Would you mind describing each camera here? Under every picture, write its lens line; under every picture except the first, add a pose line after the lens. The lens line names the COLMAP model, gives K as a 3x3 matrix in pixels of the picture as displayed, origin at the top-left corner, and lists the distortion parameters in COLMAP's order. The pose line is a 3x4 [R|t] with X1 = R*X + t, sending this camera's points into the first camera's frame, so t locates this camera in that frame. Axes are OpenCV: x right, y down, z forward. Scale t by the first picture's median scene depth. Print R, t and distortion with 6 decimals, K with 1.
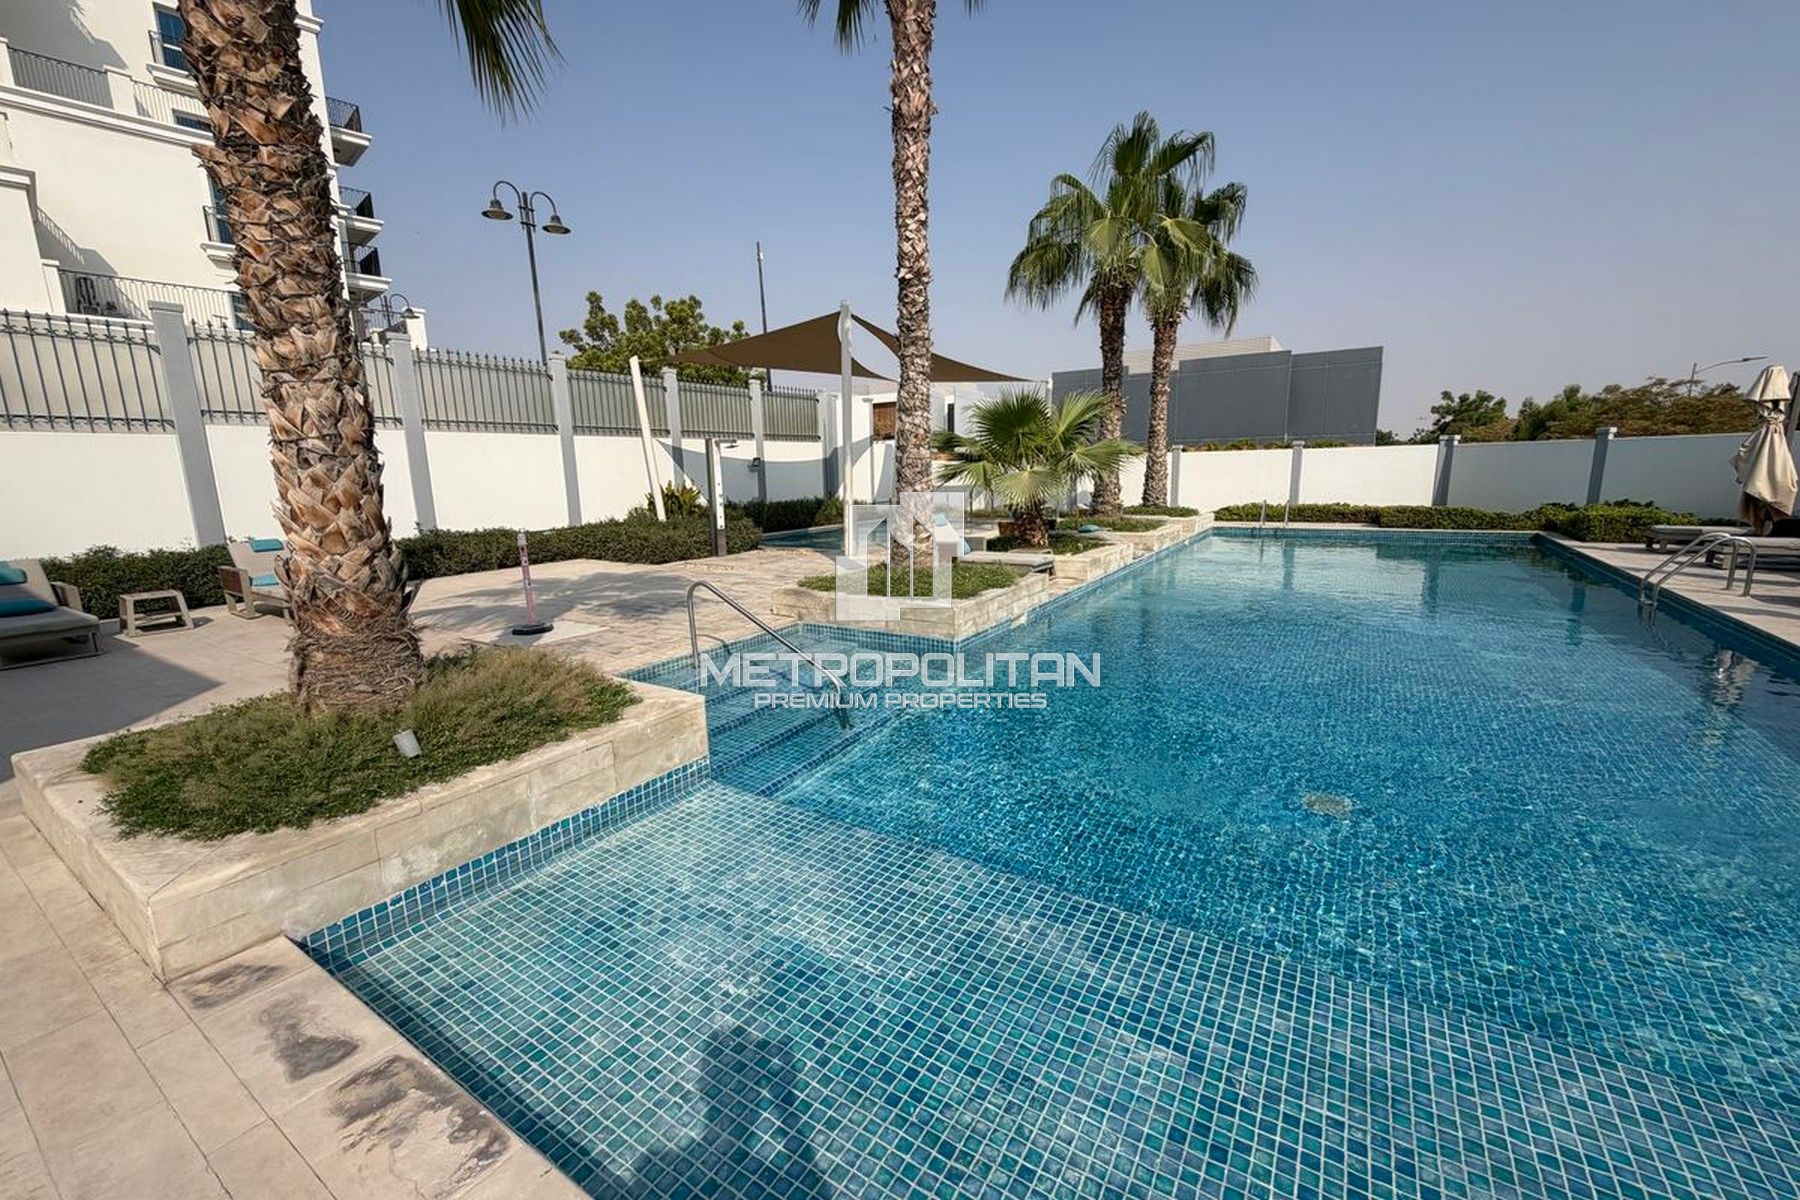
lens RADIAL K [[721.0, 0, 891.8], [0, 721.0, 597.0], [0, 0, 1]] dist [-0.001228, 0.000404]
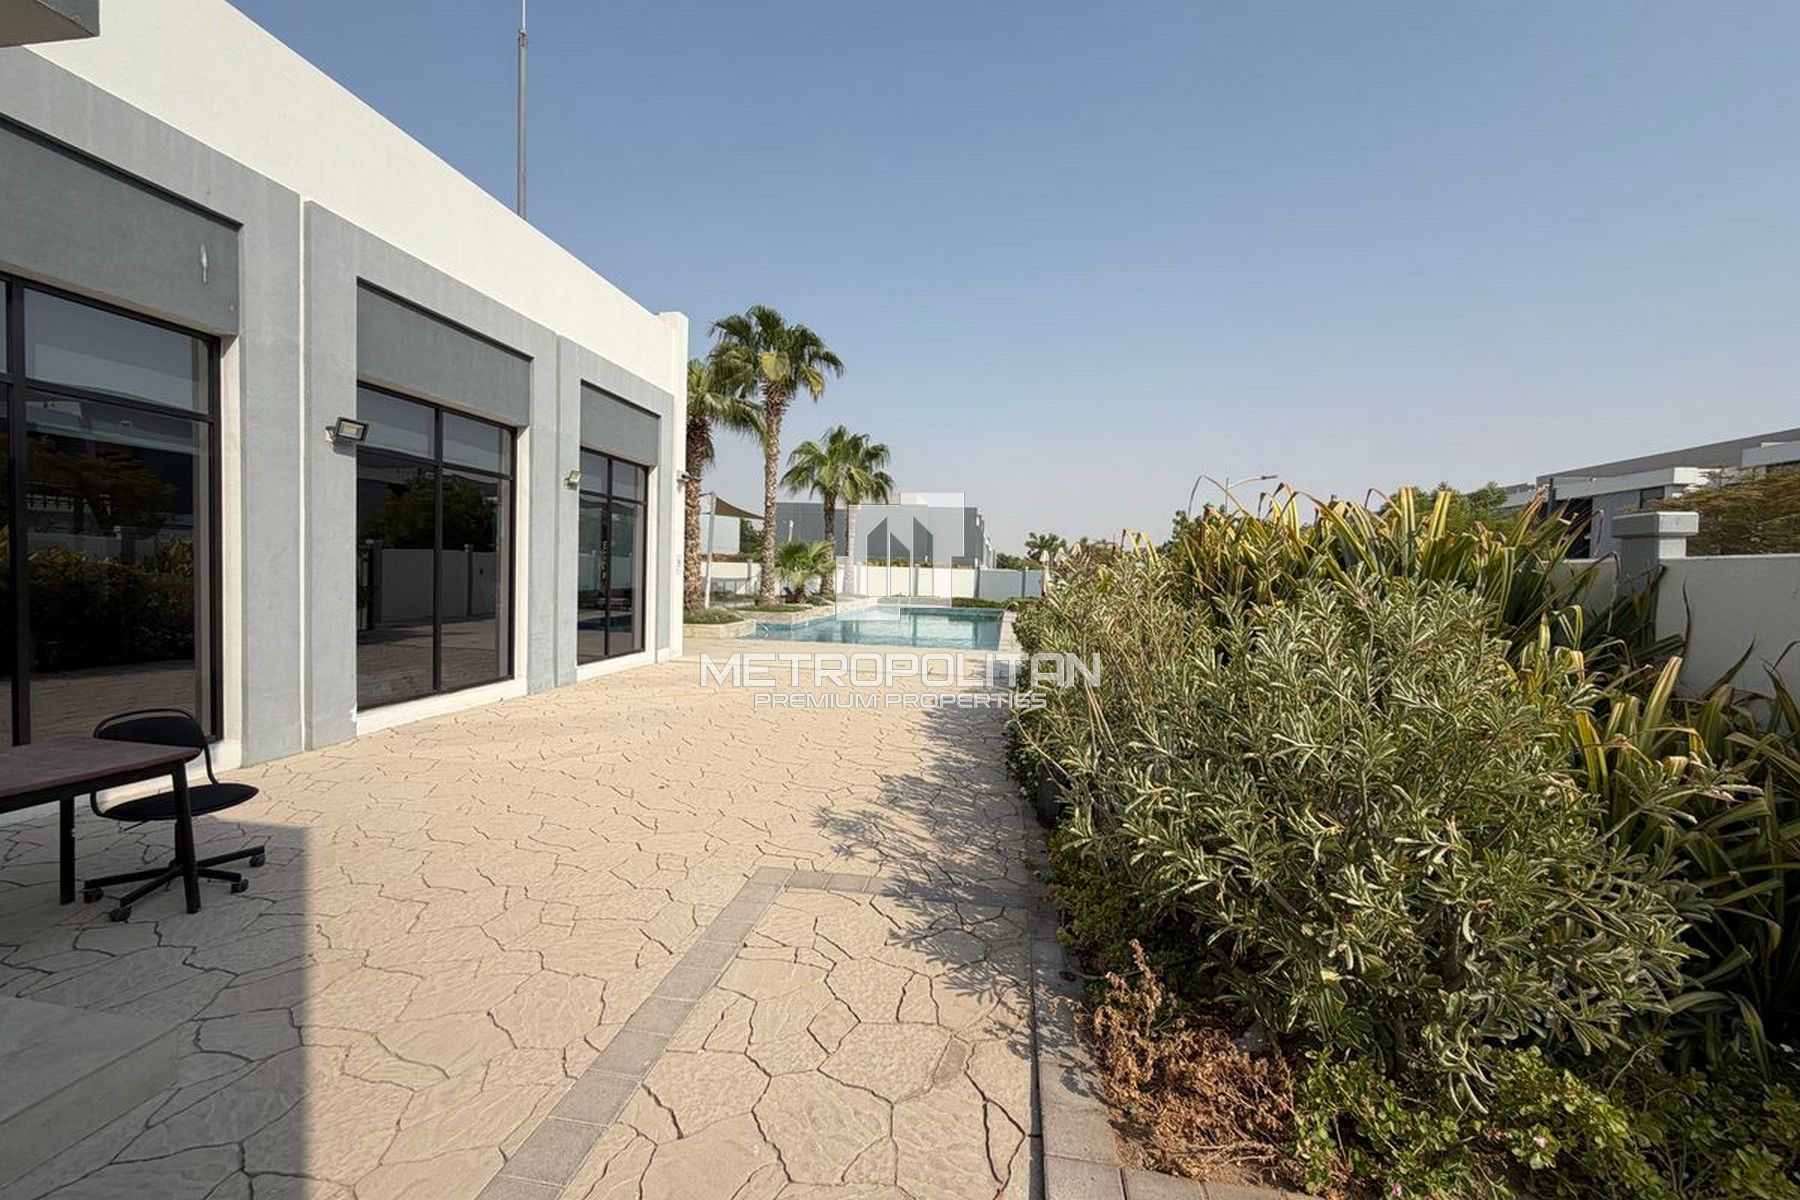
lens RADIAL K [[721.0, 0, 900.0], [0, 721.0, 597.2], [0, 0, 1]] dist [-0.001228, 0.000404]
pose [[0.911403, 0.036815, 0.409865, -0.565604], [0.019638, 0.990965, -0.132678, 0.269056], [-0.411047, 0.128972, 0.902445, -1.503558]]
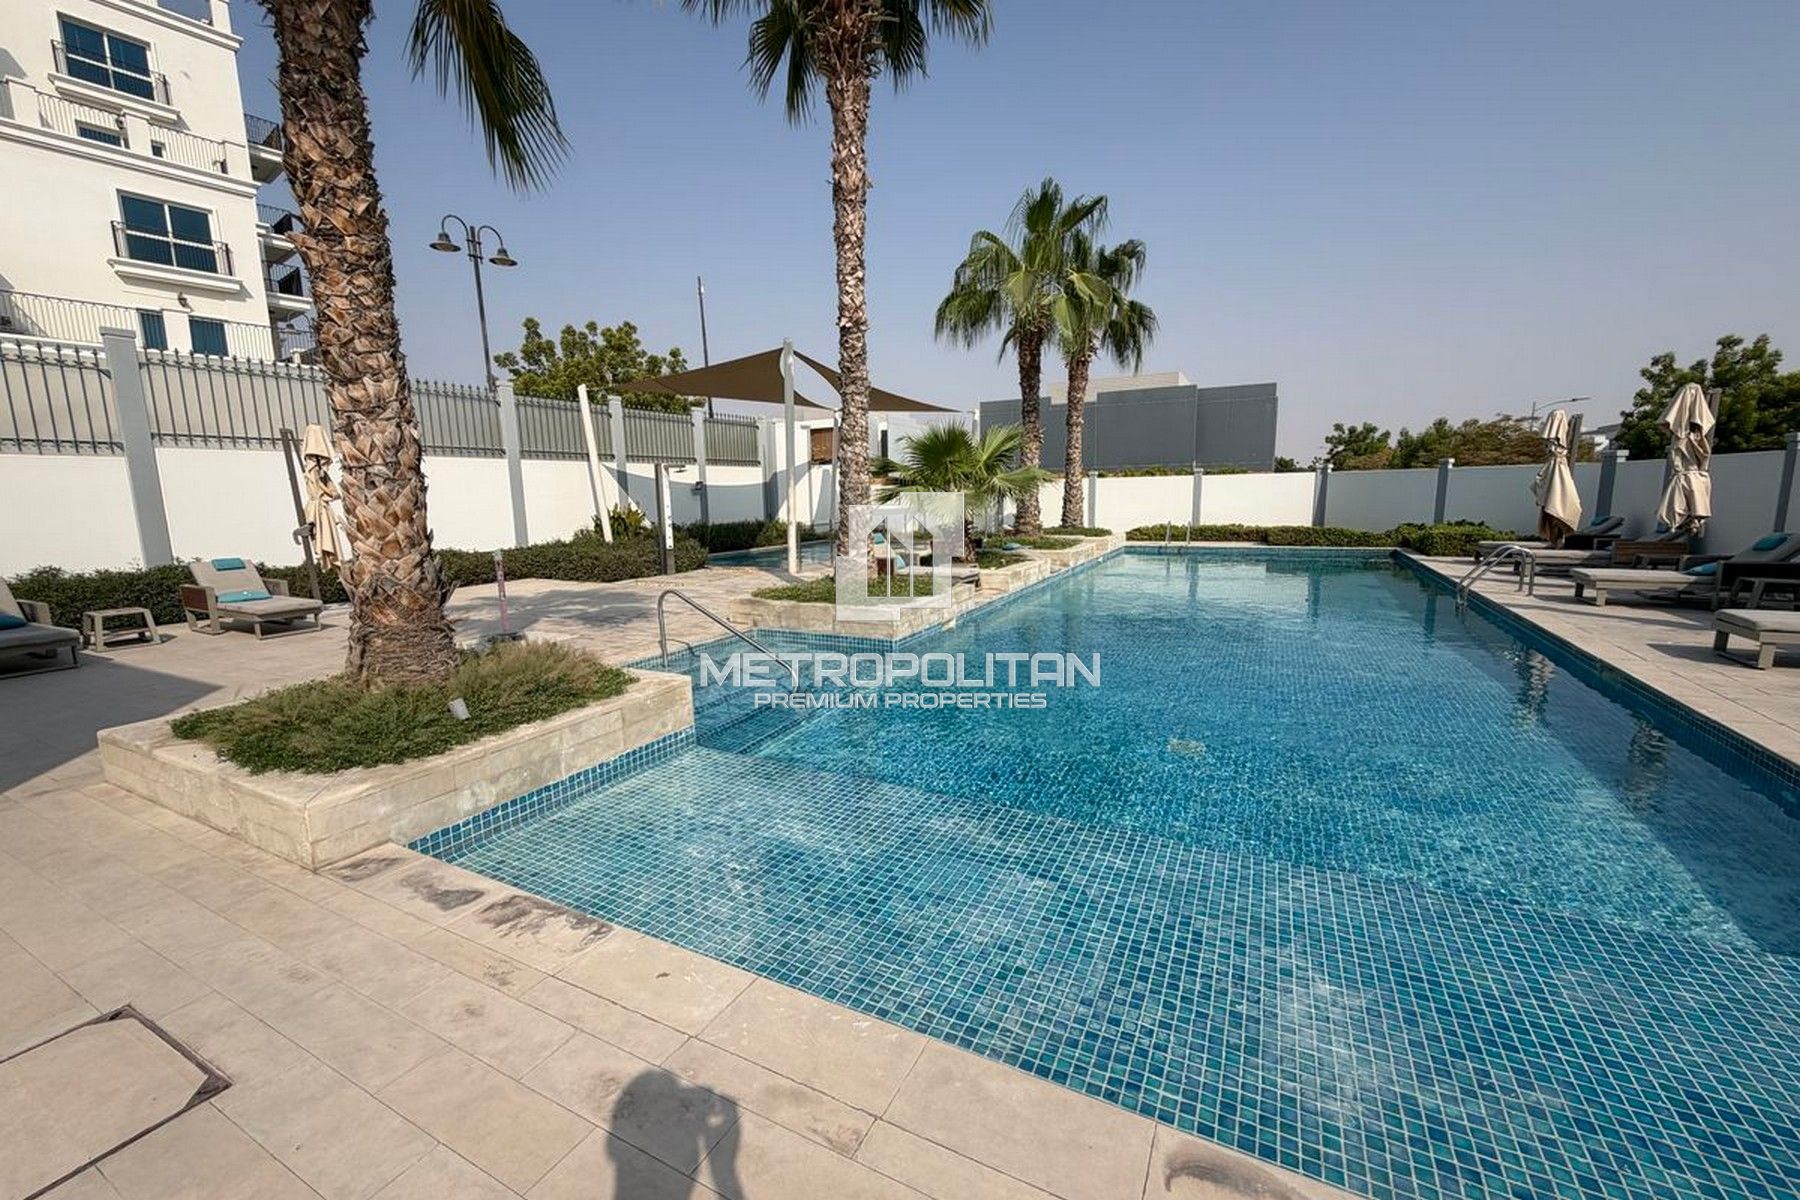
lens RADIAL K [[721.0, 0, 892.4], [0, 721.0, 596.5], [0, 0, 1]] dist [-0.001228, 0.000404]
pose [[0.995836, -0.011066, 0.090488, -0.013067], [0.014094, 0.999359, -0.032893, 0.021357], [-0.090066, 0.034031, 0.995354, -0.110616]]
